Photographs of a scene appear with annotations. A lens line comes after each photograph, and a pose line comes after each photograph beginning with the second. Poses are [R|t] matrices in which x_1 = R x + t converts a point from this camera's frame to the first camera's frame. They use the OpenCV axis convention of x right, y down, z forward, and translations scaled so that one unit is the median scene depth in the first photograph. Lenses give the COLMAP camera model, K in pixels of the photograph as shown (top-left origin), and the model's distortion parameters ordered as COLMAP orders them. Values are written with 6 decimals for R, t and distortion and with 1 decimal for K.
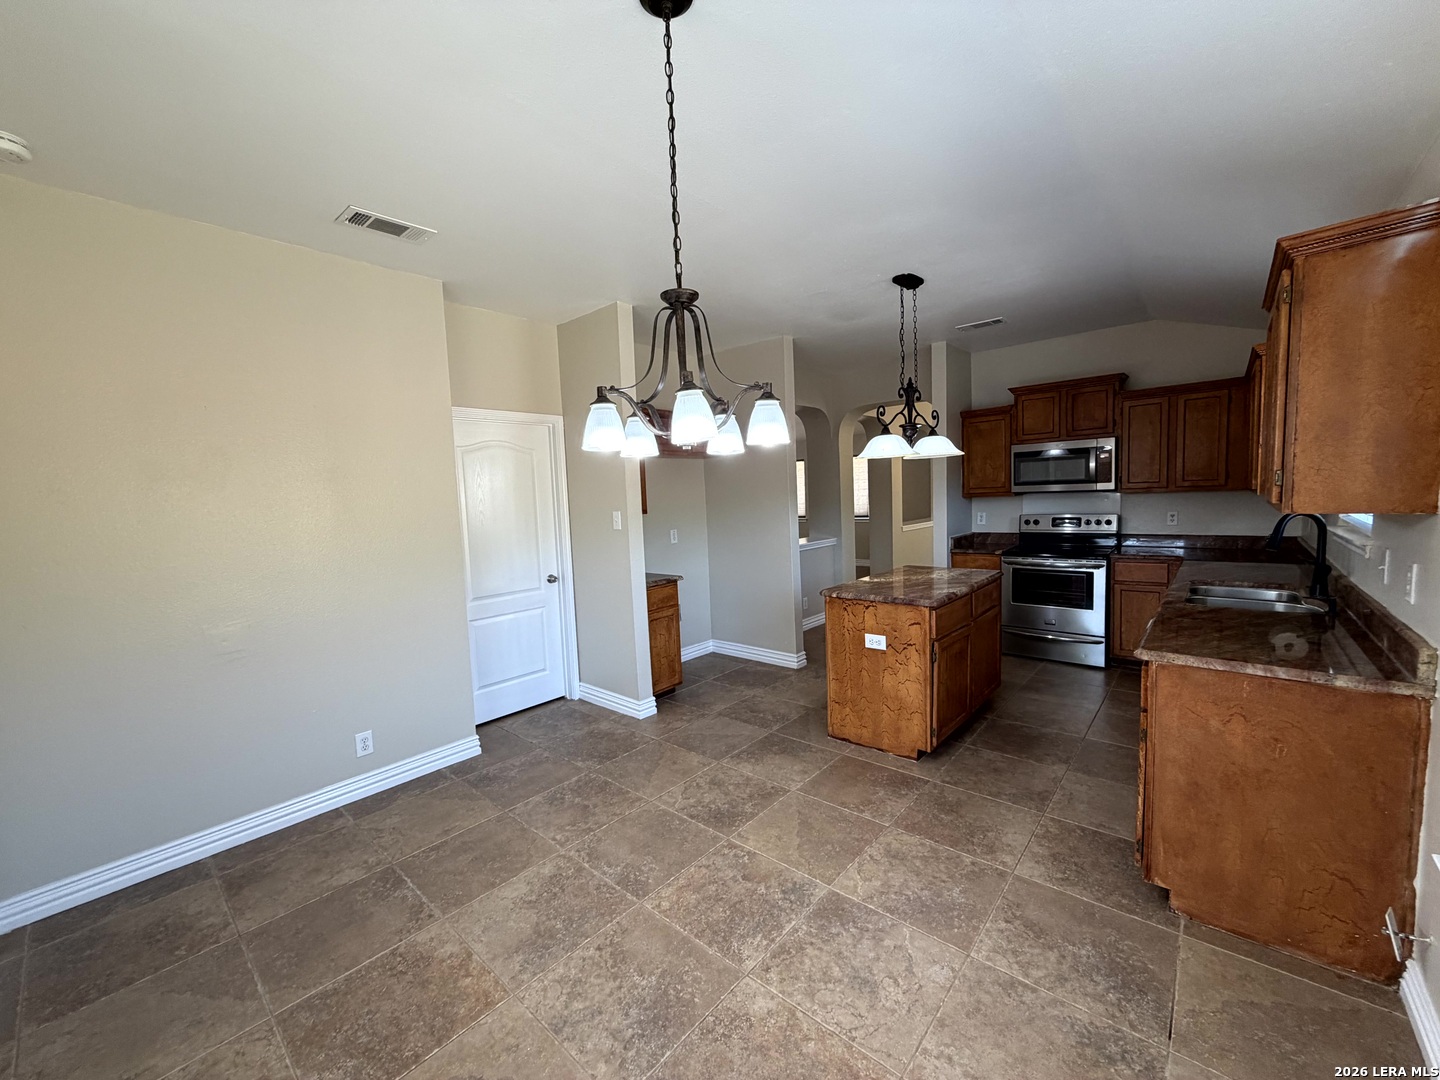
lens RADIAL K [[573.5, 0, 717.5], [0, 573.5, 540.3], [0, 0, 1]] dist [-0.000576, 0.000035]
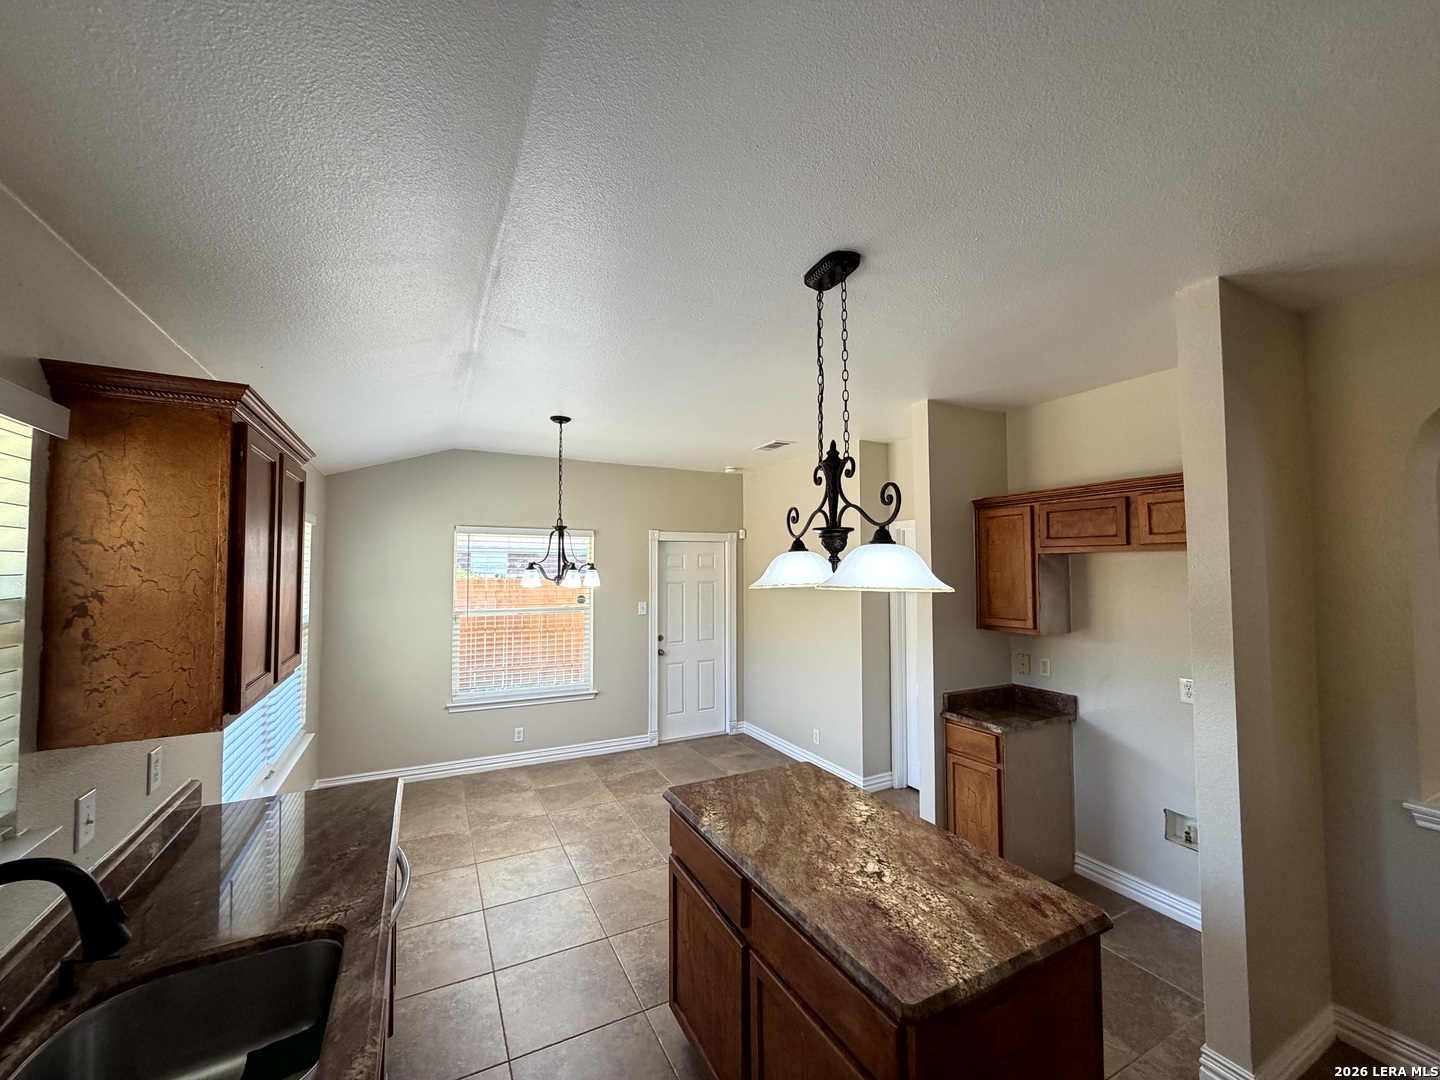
lens RADIAL K [[573.5, 0, 717.5], [0, 573.5, 540.3], [0, 0, 1]] dist [-0.000576, 0.000035]
pose [[-0.372457, -0.000065, -0.928049, 0.884568], [-0.054024, 0.998306, 0.021612, -0.201189], [0.926476, 0.058186, -0.371829, 1.124979]]
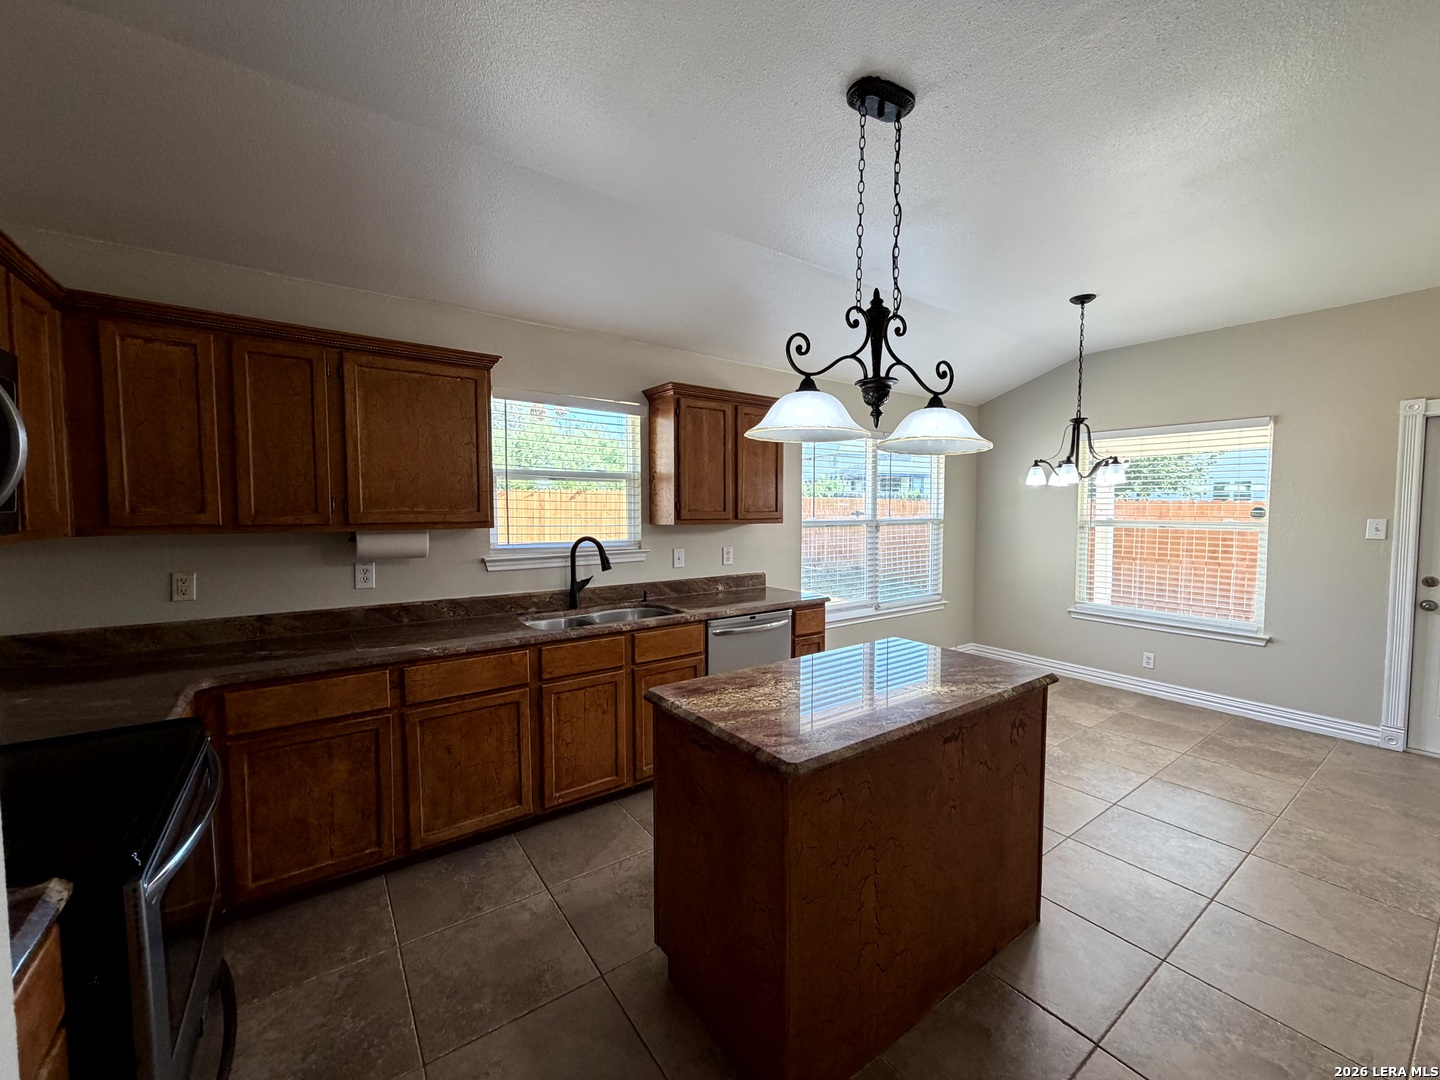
lens RADIAL K [[573.5, 0, 717.5], [0, 573.5, 540.3], [0, 0, 1]] dist [-0.000576, 0.000035]
pose [[-0.971570, 0.027820, 0.235114, 0.363330], [0.057292, 0.991184, 0.119468, -0.132769], [-0.229718, 0.129542, -0.964598, 1.588193]]
